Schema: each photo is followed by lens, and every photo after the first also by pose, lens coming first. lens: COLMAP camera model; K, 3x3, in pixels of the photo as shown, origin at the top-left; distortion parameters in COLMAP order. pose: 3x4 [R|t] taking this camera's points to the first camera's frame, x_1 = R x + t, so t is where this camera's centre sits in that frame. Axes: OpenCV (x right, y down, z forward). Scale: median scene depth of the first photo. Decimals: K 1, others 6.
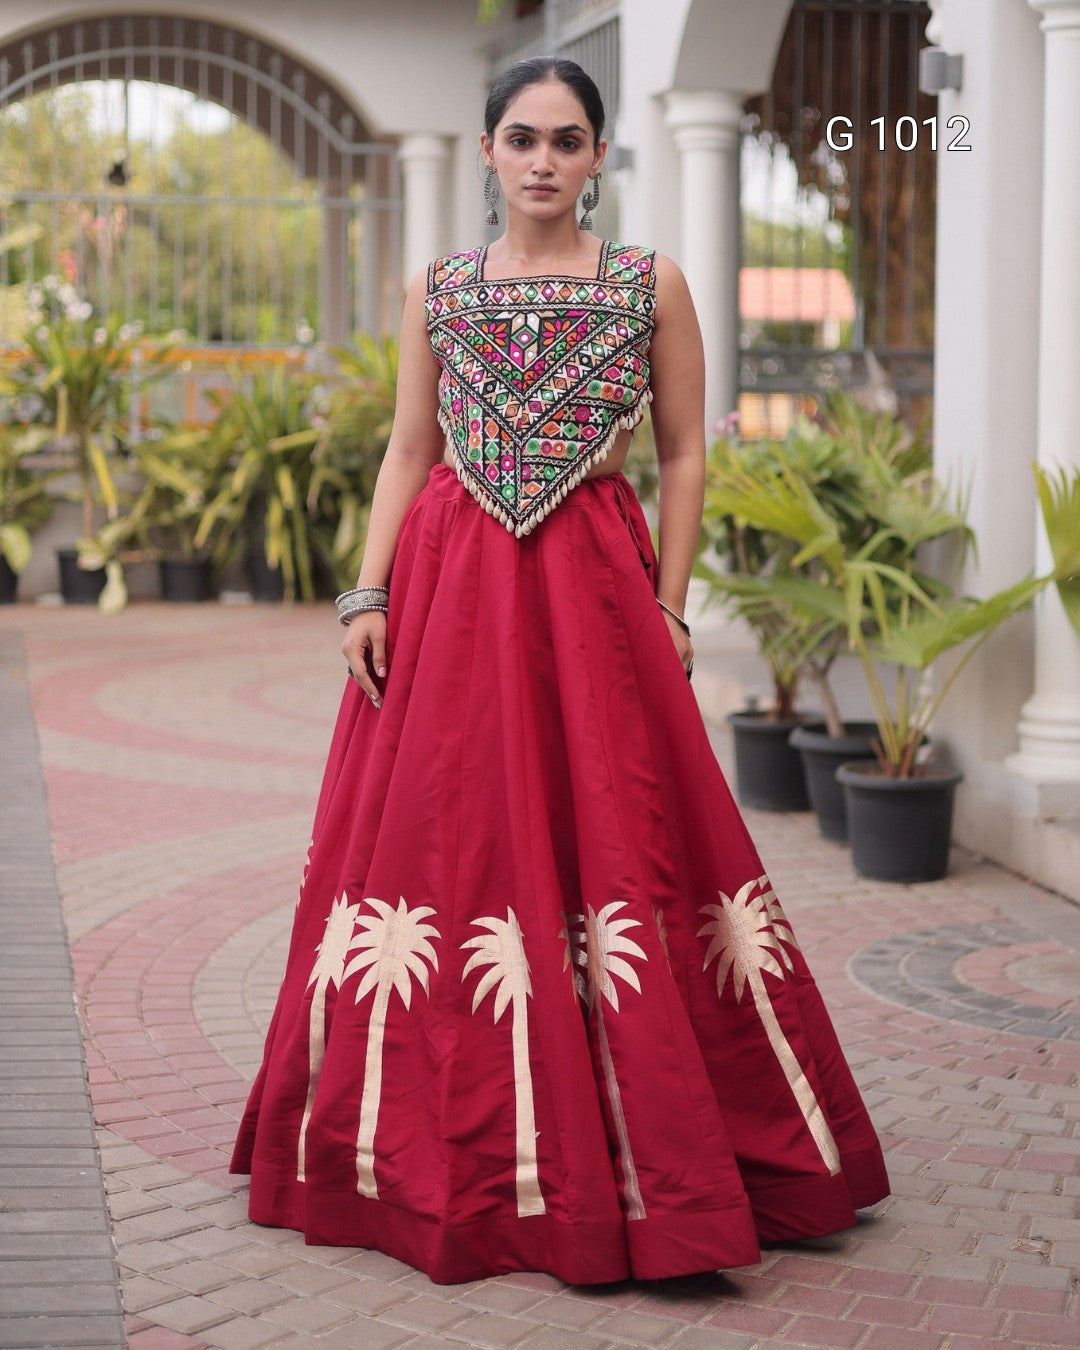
lens RADIAL K [[3281.3, 0, 566.7], [0, 3281.3, 531.2], [0, 0, 1]] dist [-0.006817, 0.047653]
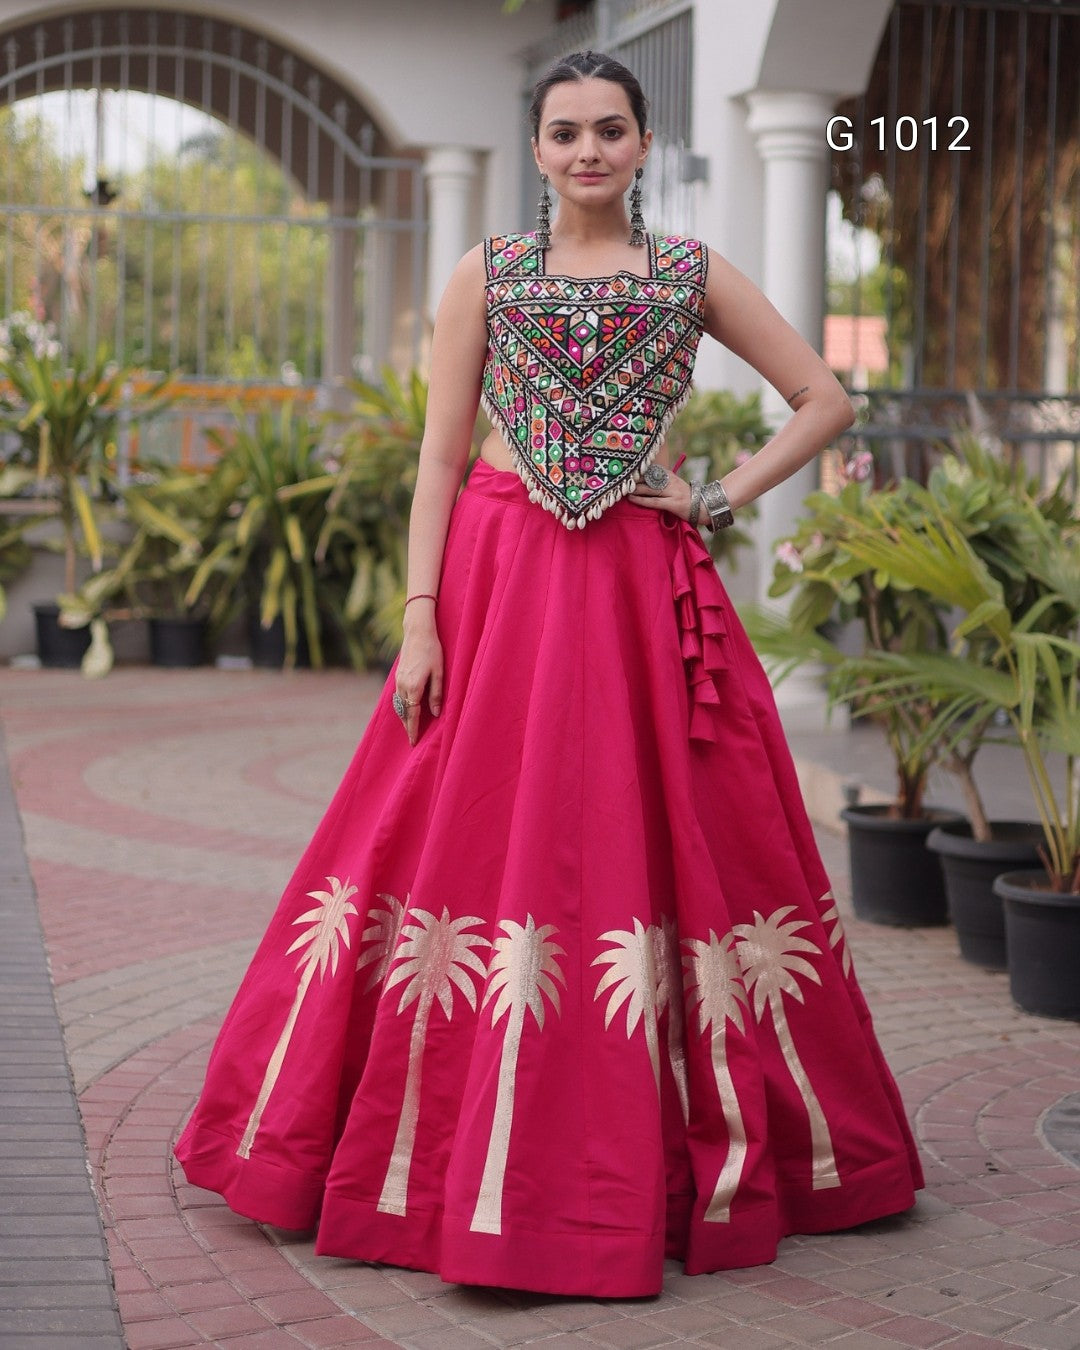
lens RADIAL K [[3281.3, 0, 566.7], [0, 3281.3, 531.2], [0, 0, 1]] dist [-0.006817, 0.047653]
pose [[0.999750, 0.013919, 0.017505, -0.036434], [-0.013574, 0.999714, -0.019694, 0.001405], [-0.017774, 0.019452, 0.999653, 0.144613]]
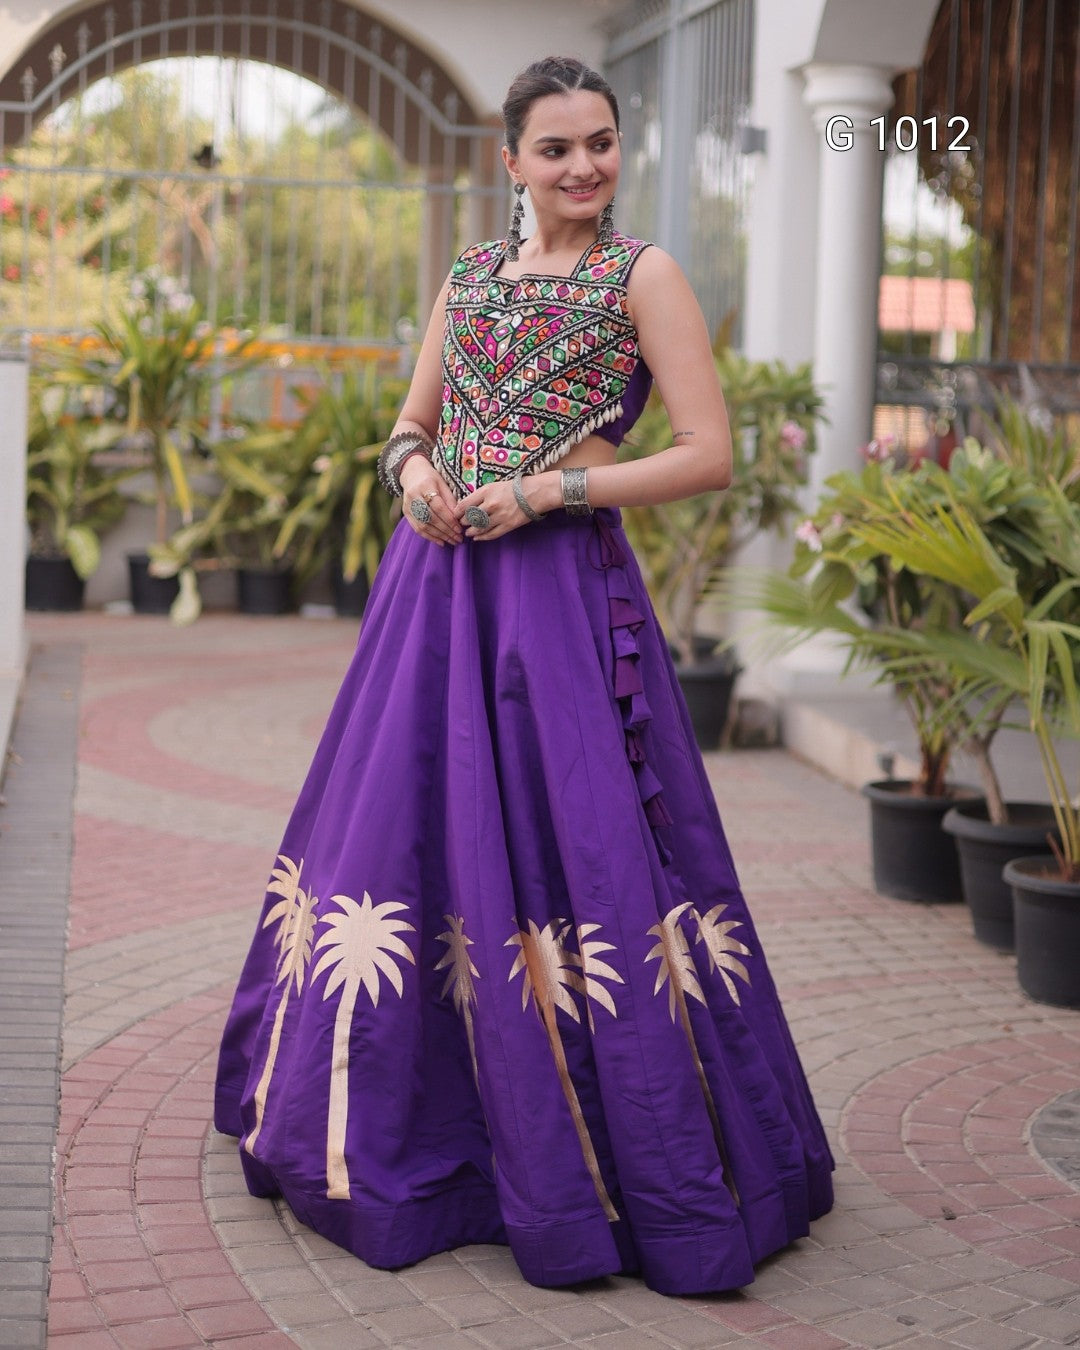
lens RADIAL K [[2997.7, 0, 539.8], [0, 2997.7, 614.7], [0, 0, 1]] dist [0.019904, -0.203954]
pose [[0.998791, 0.029291, -0.039473, -0.005838], [-0.028031, 0.999091, 0.032105, -0.010680], [0.040377, -0.030959, 0.998705, 0.207759]]
